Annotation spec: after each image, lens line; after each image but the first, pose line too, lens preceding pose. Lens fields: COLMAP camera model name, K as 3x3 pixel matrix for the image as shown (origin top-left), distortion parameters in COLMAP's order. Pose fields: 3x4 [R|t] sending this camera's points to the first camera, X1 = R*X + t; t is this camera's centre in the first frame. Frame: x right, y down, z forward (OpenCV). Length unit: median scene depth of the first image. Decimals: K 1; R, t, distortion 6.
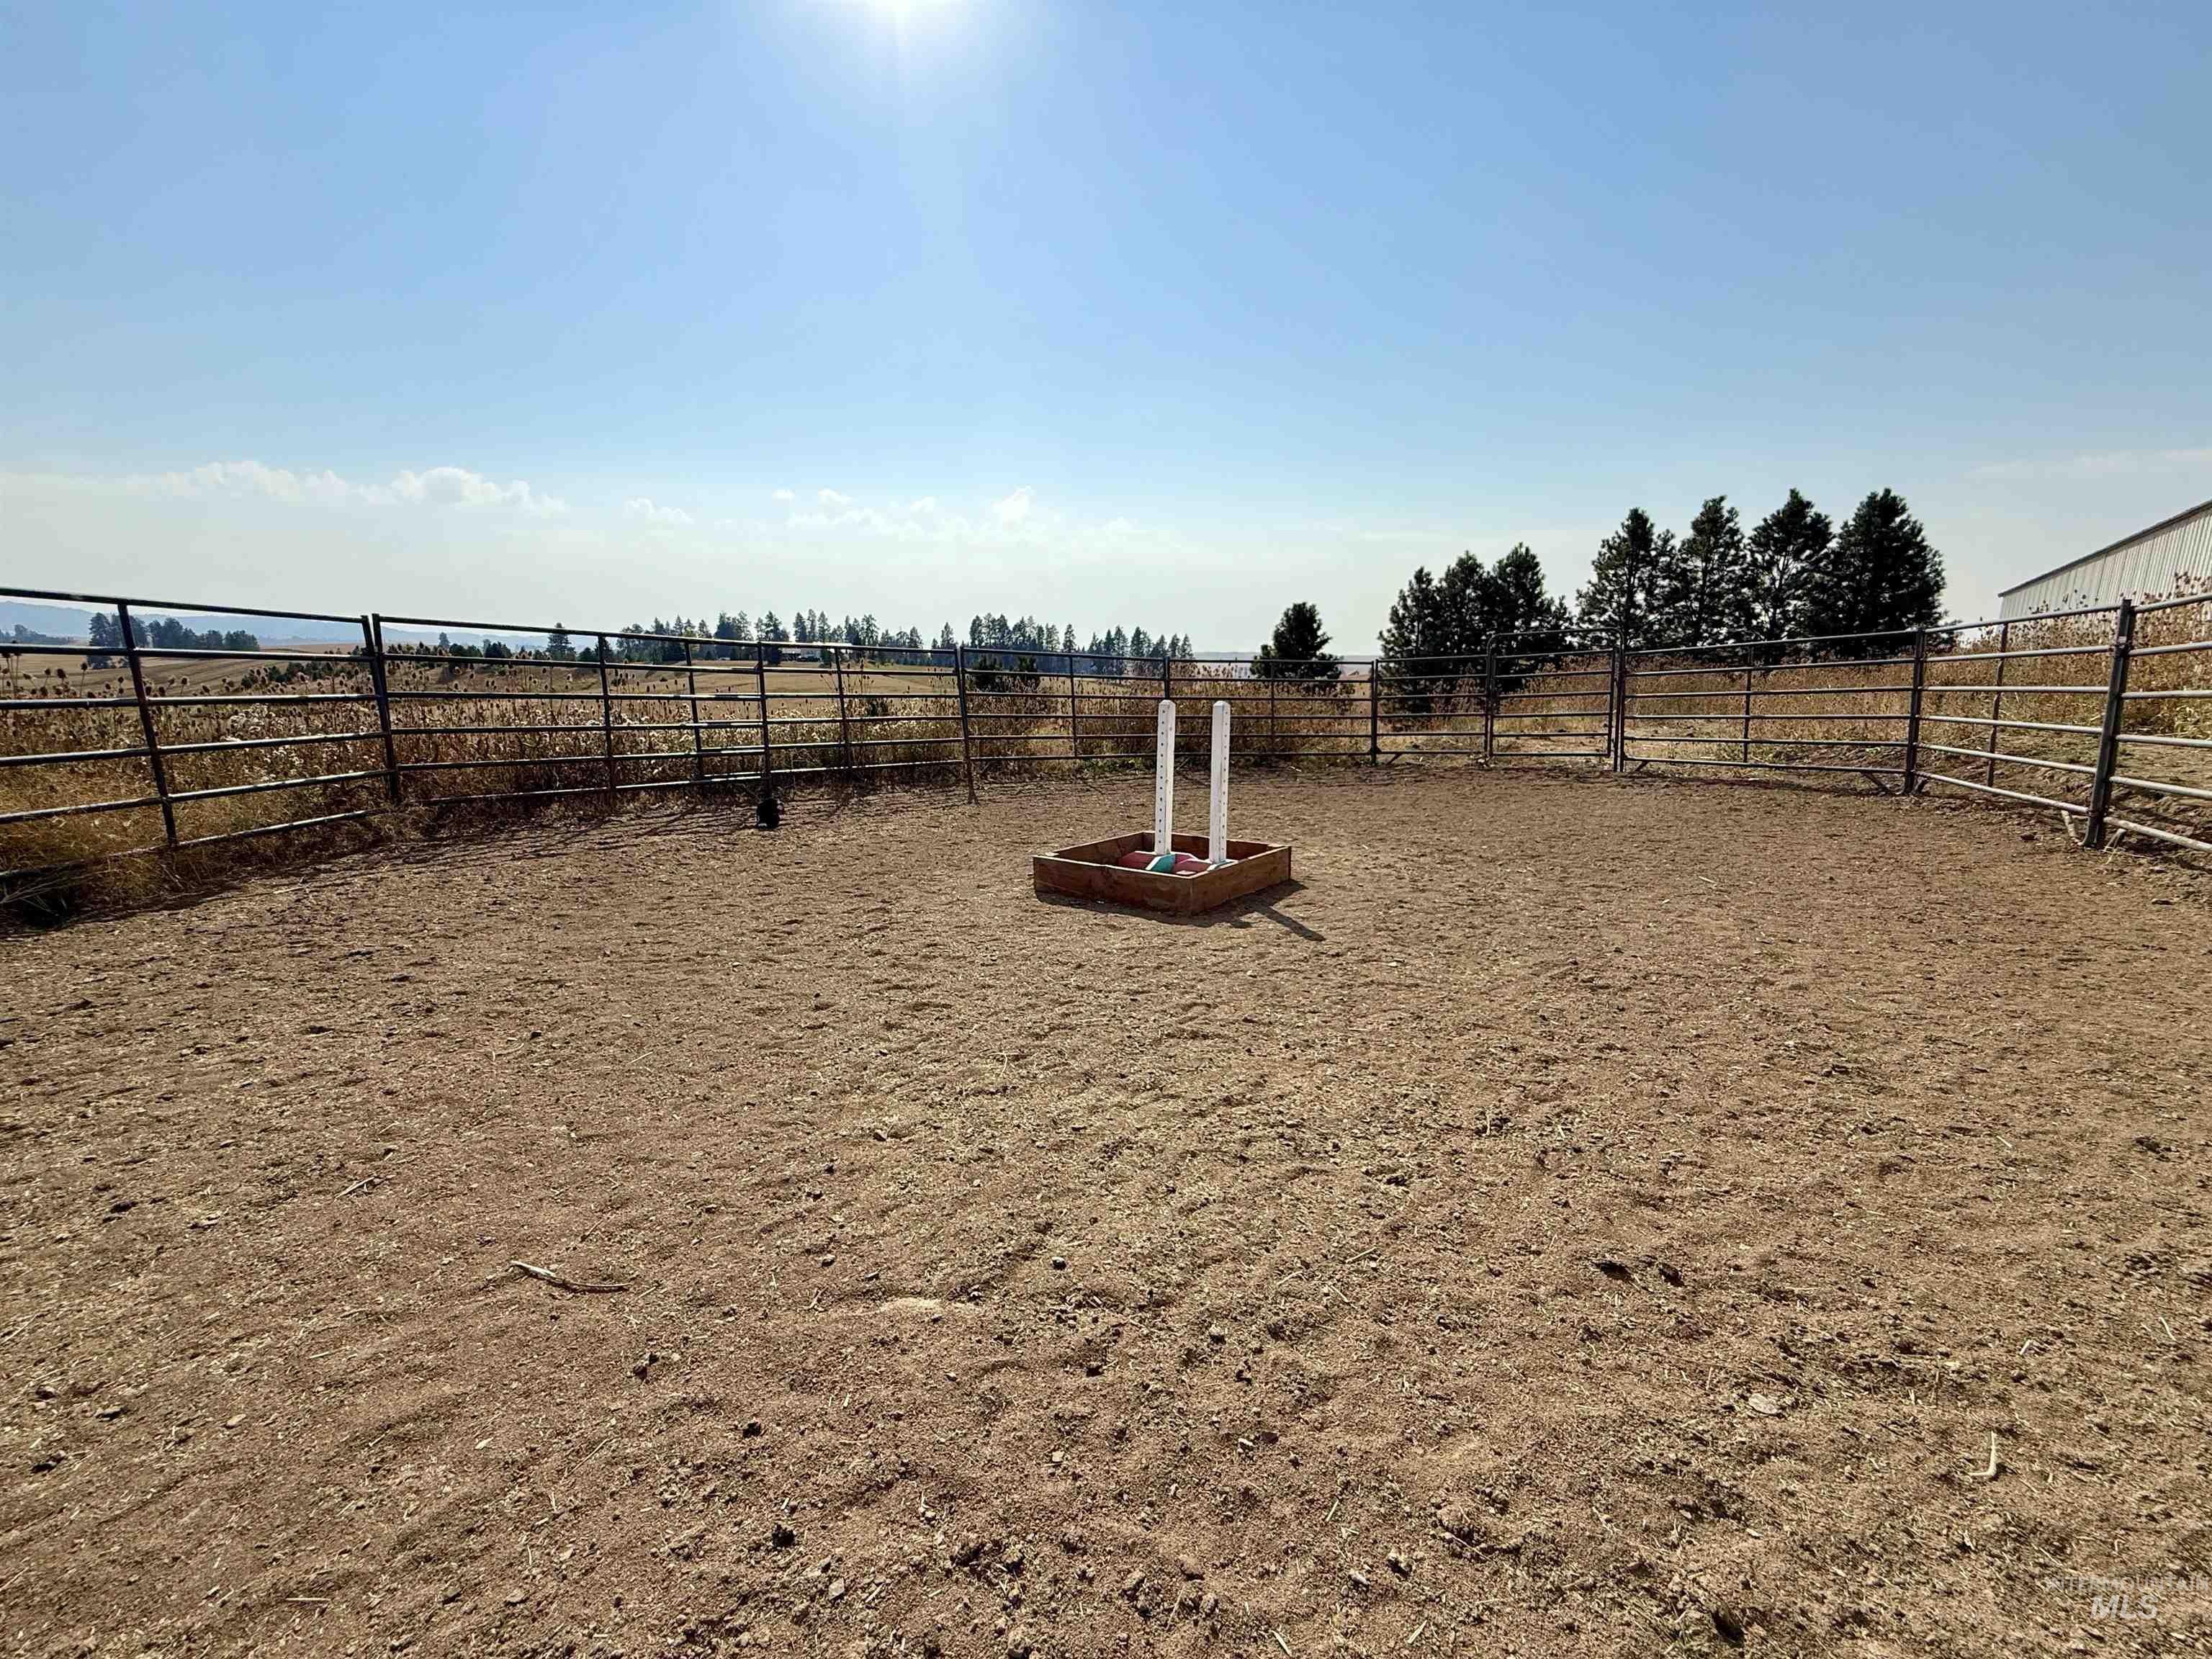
lens RADIAL K [[891.7, 0, 1108.0], [0, 891.7, 825.8], [0, 0, 1]] dist [0.000917, -0.000002]
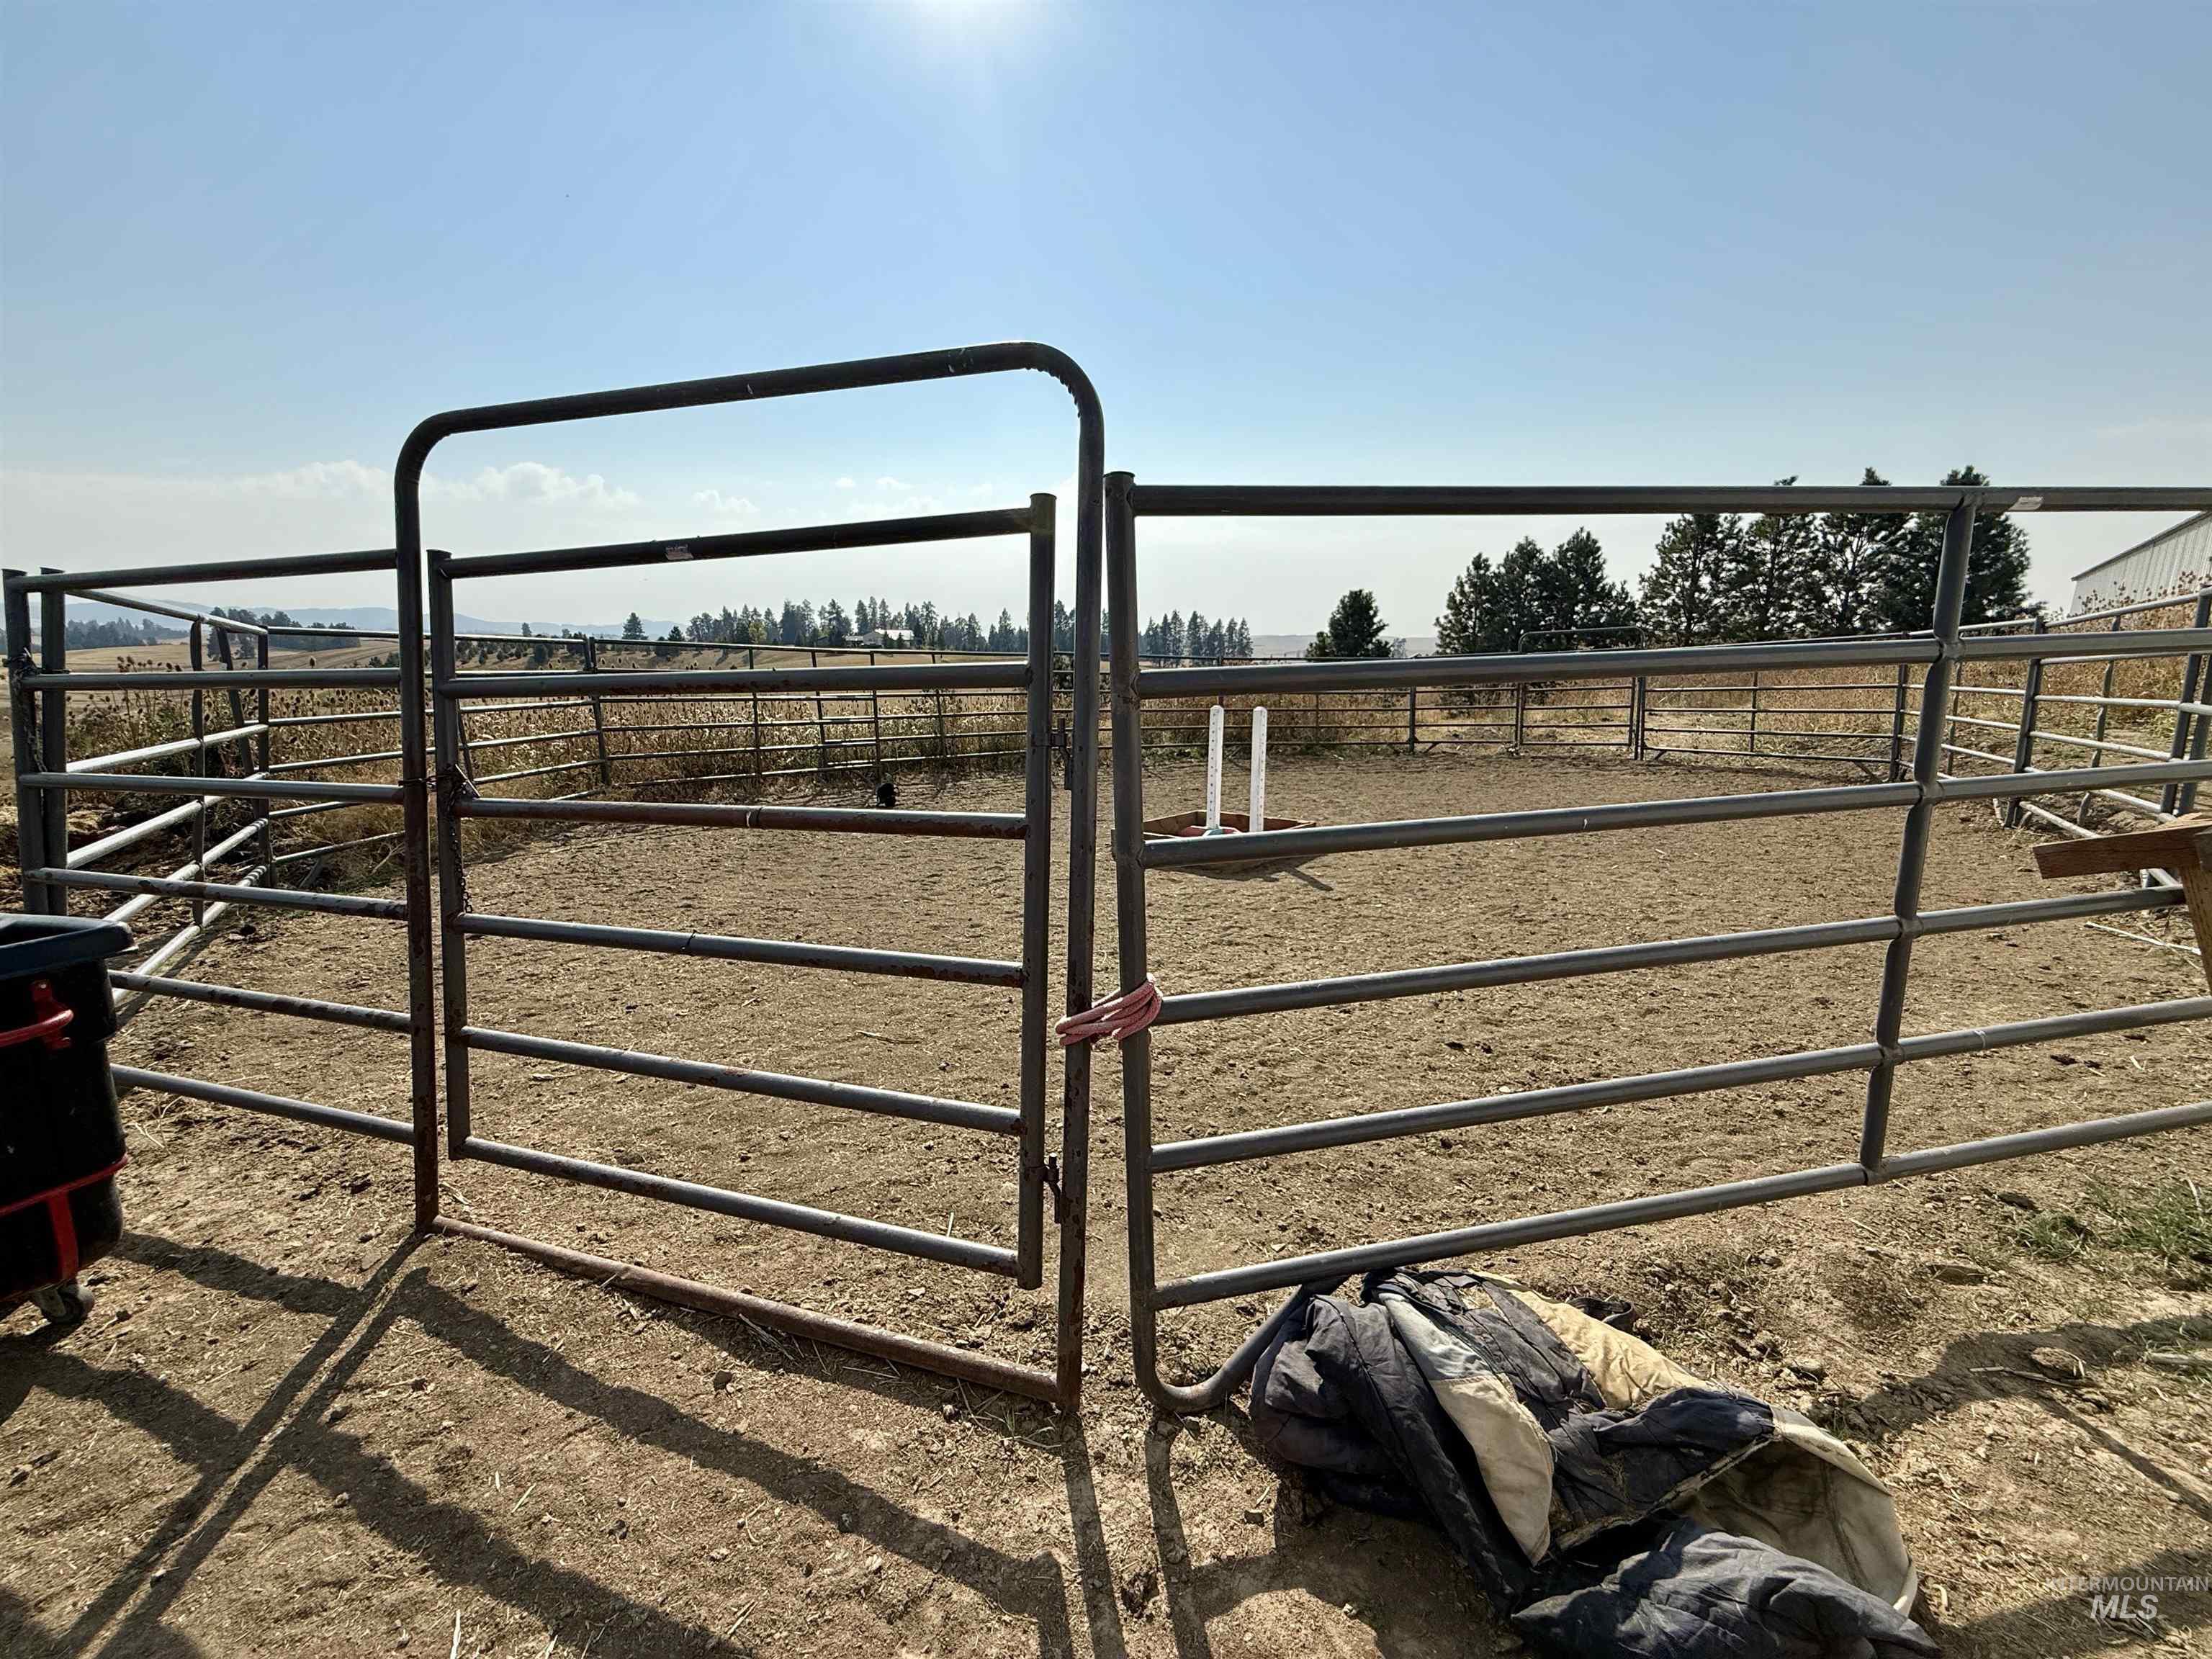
lens RADIAL K [[891.7, 0, 1106.8], [0, 891.7, 832.3], [0, 0, 1]] dist [0.000917, -0.000002]
pose [[0.997985, 0.005677, -0.063199, -0.001086], [-0.004160, 0.999701, 0.024105, 0.001047], [0.063317, -0.023793, 0.997710, -0.035251]]
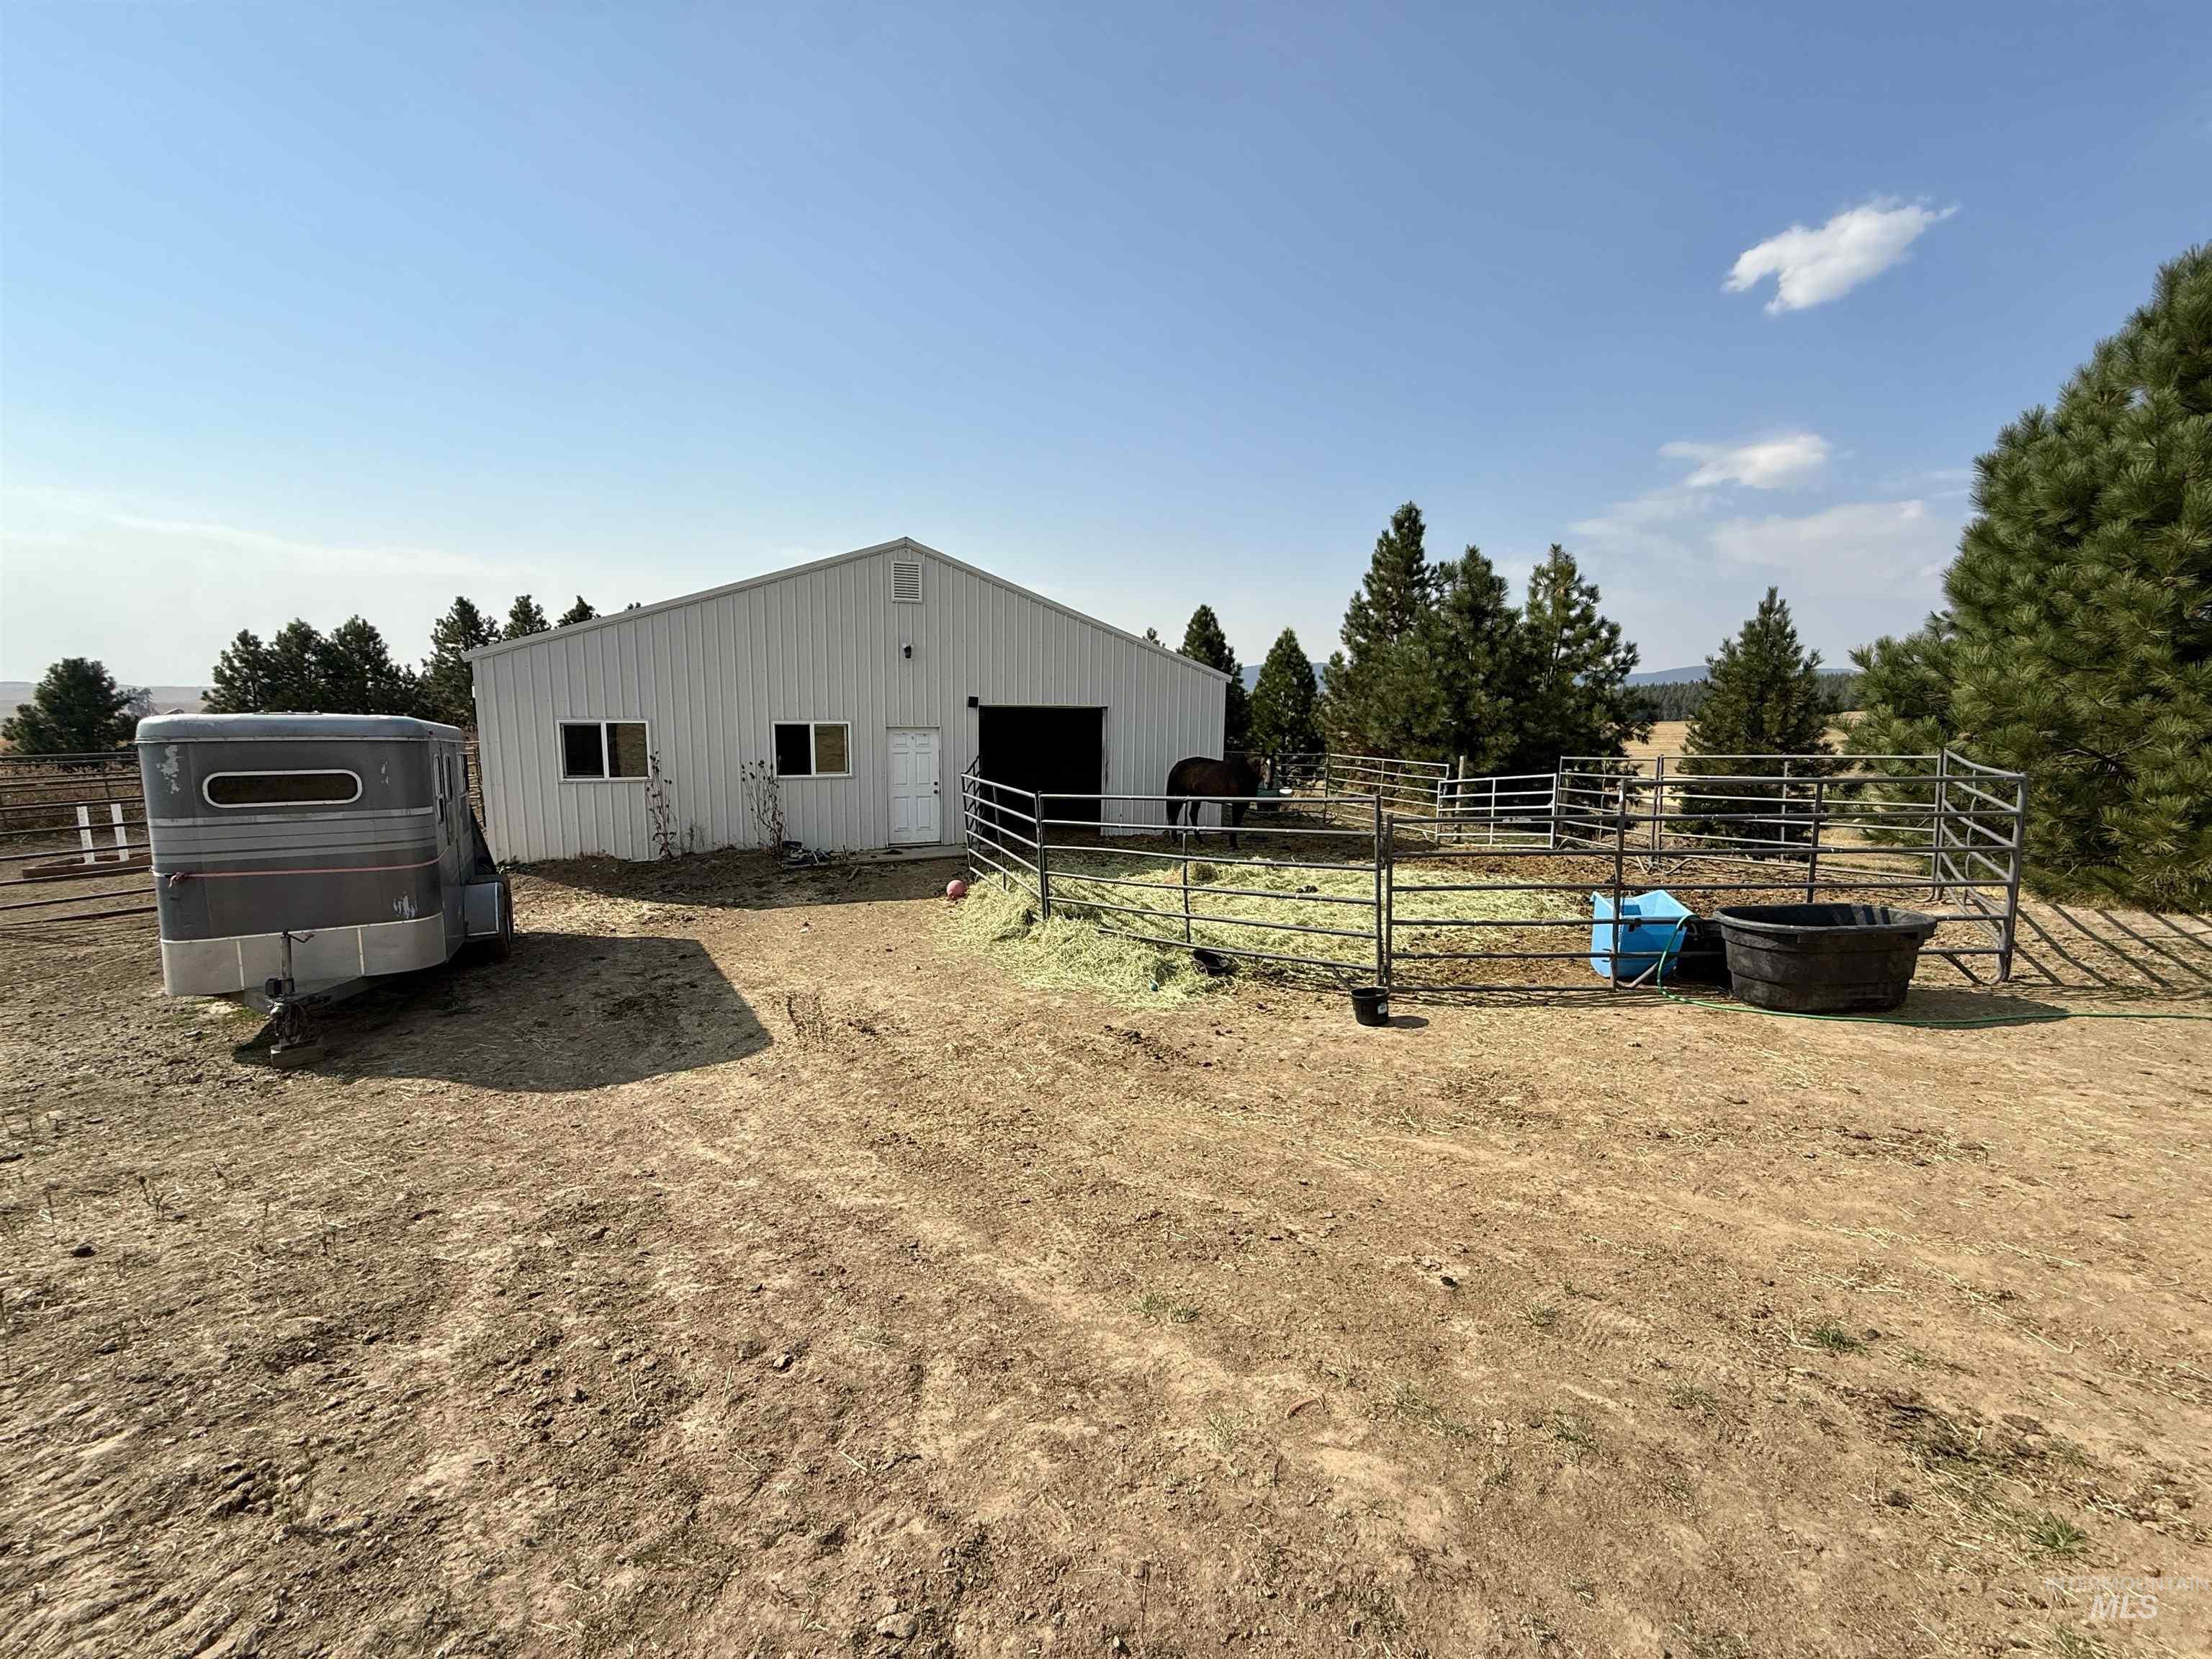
lens RADIAL K [[891.7, 0, 1101.8], [0, 891.7, 821.3], [0, 0, 1]] dist [0.000917, -0.000002]
pose [[0.484220, -0.122742, 0.866294, -0.091854], [0.158520, 0.986032, 0.051101, 0.031380], [-0.860466, 0.112581, 0.496914, -0.352273]]
